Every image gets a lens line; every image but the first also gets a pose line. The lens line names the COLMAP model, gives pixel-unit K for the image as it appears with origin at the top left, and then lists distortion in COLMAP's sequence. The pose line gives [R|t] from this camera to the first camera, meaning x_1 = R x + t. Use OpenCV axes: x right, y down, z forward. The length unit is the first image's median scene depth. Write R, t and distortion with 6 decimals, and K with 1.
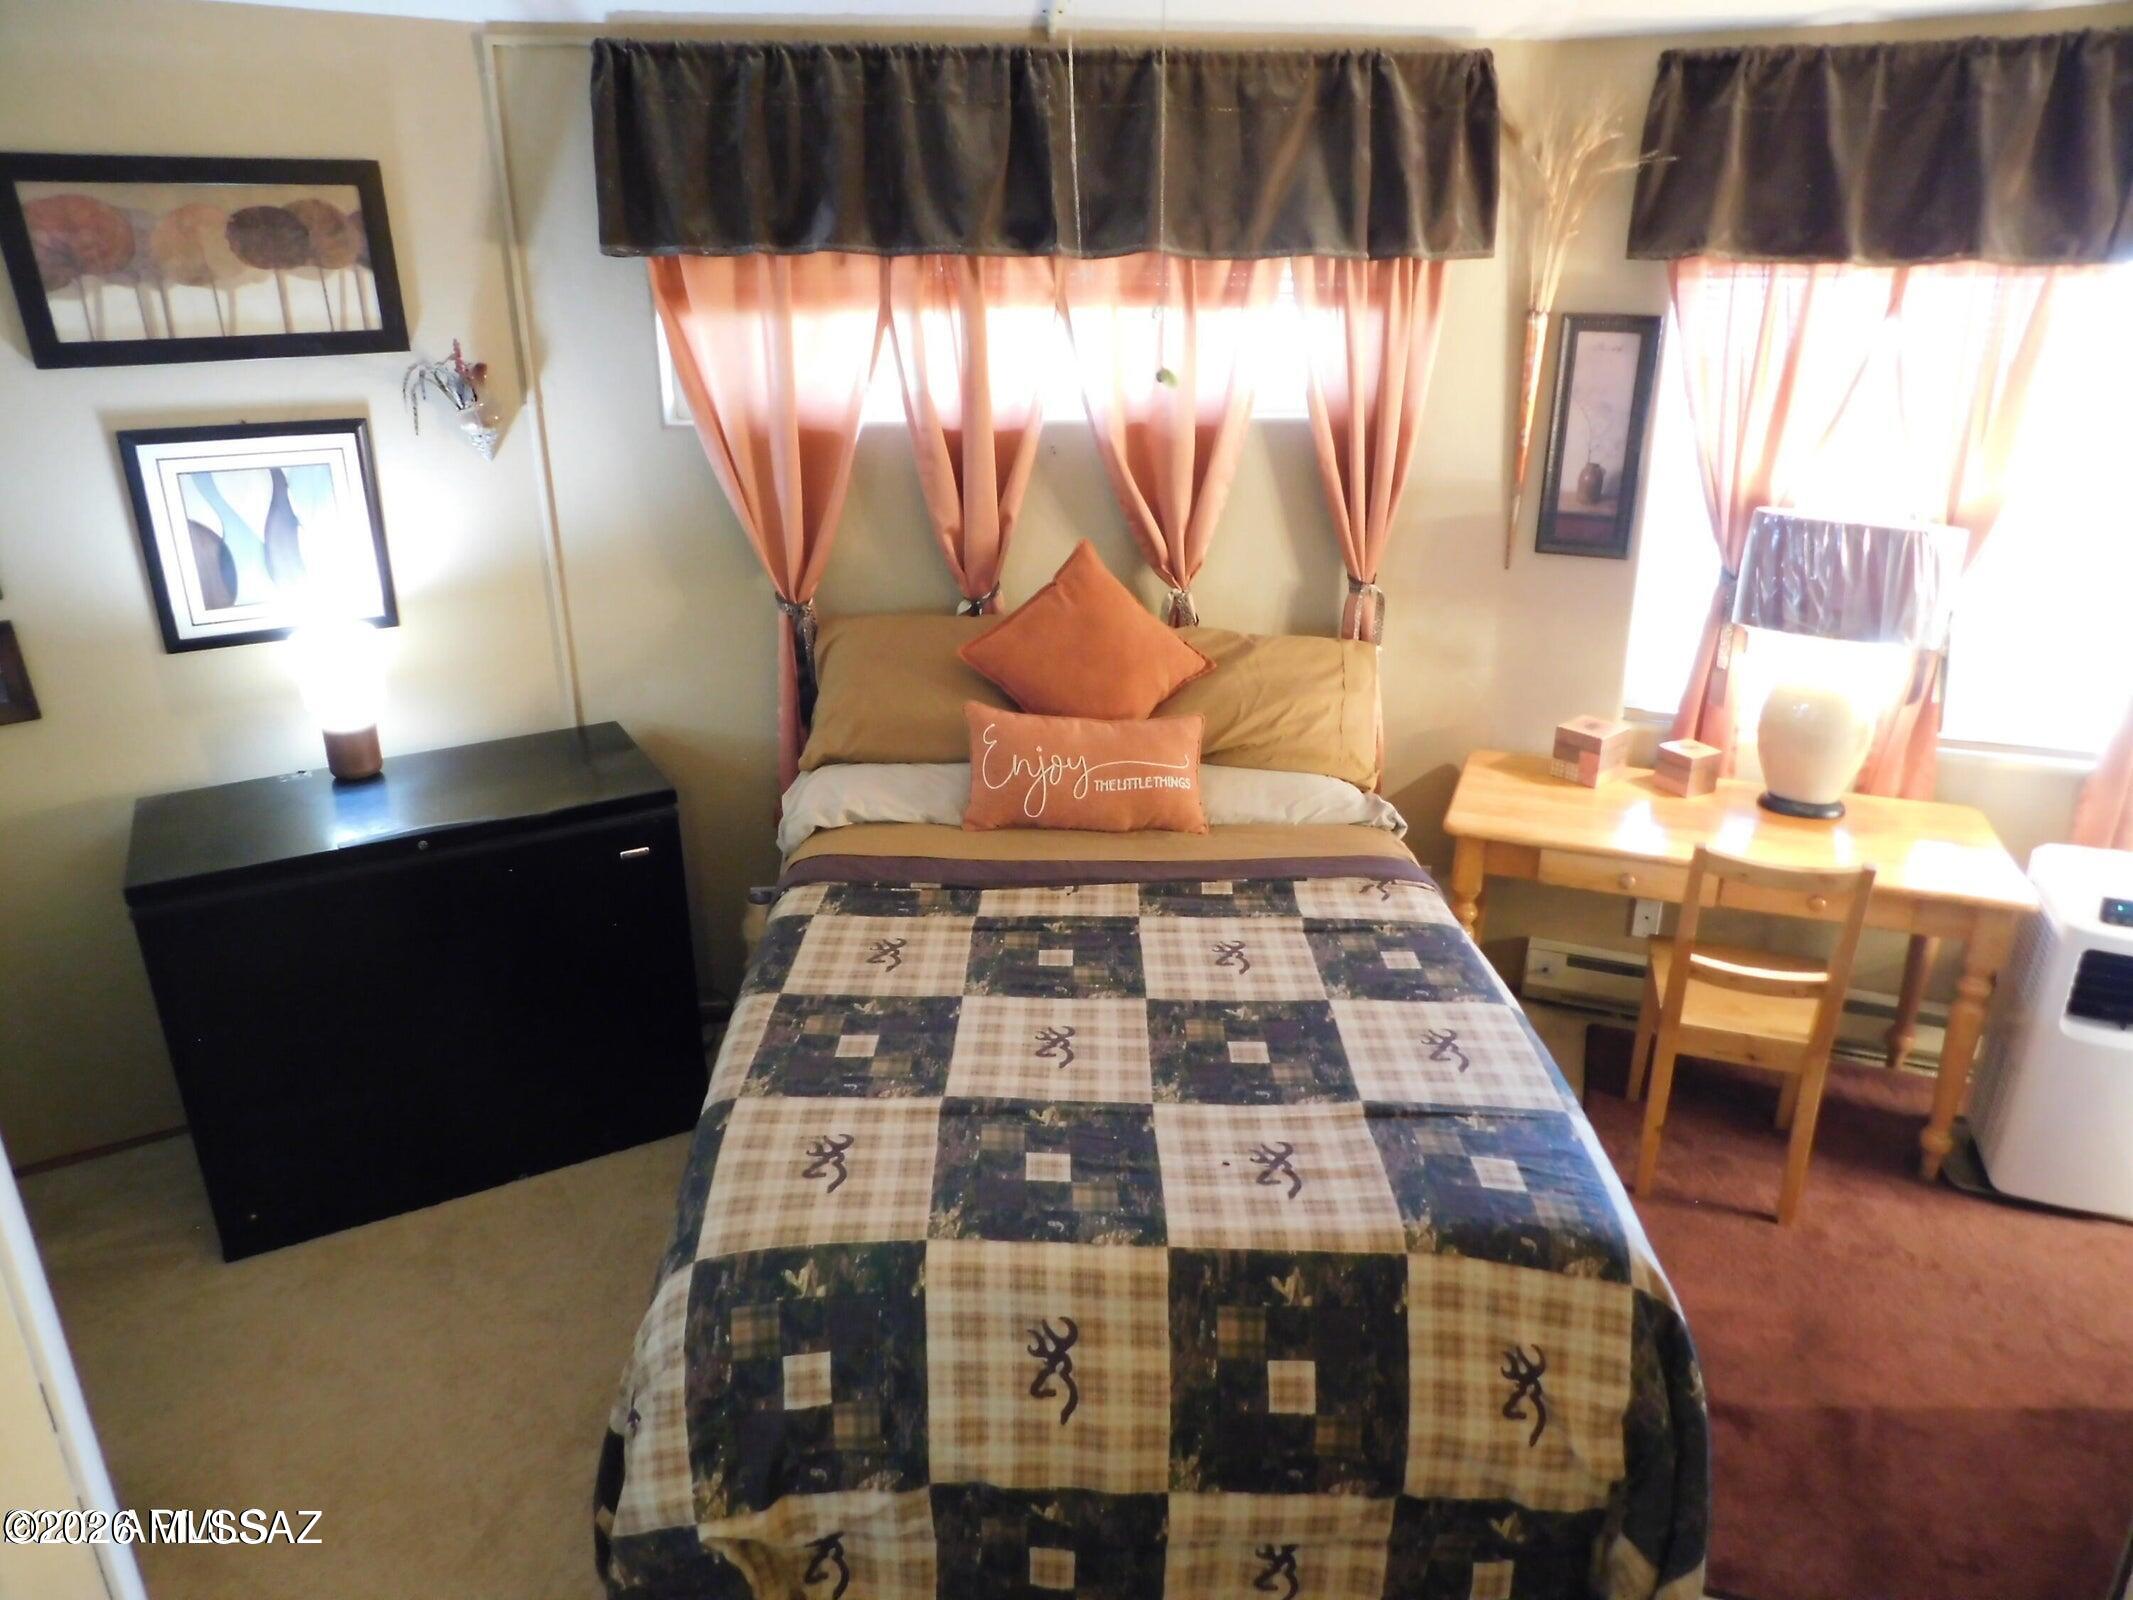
lens RADIAL K [[1404.2, 0, 1066.5], [0, 1404.2, 800.0], [0, 0, 1]] dist [0.003975, 0.002128]
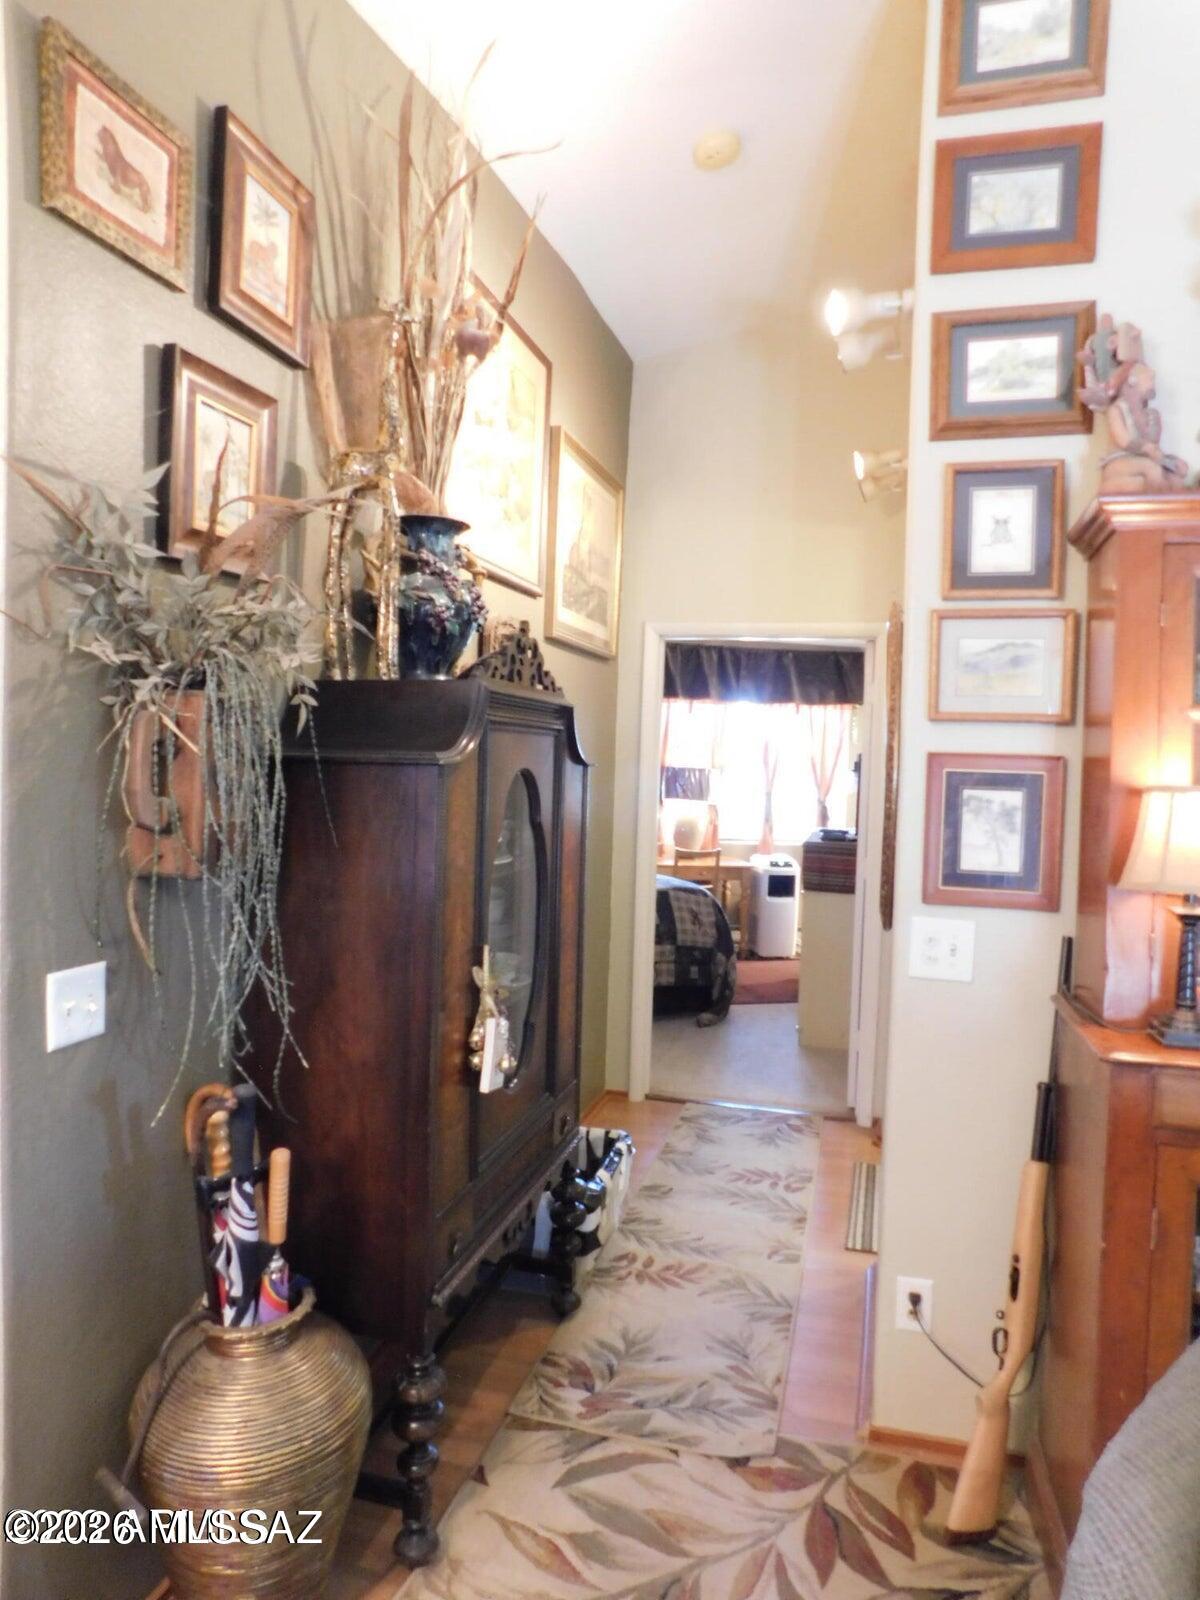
lens RADIAL K [[1068.9, 0, 600.0], [0, 1068.9, 800.0], [0, 0, 1]] dist [-0.063566, 0.000399]
pose [[0.856601, 0.013389, 0.515805, -1.627526], [0.148009, 0.951277, -0.270492, 0.912388], [-0.494295, 0.308048, 0.812883, -1.645303]]
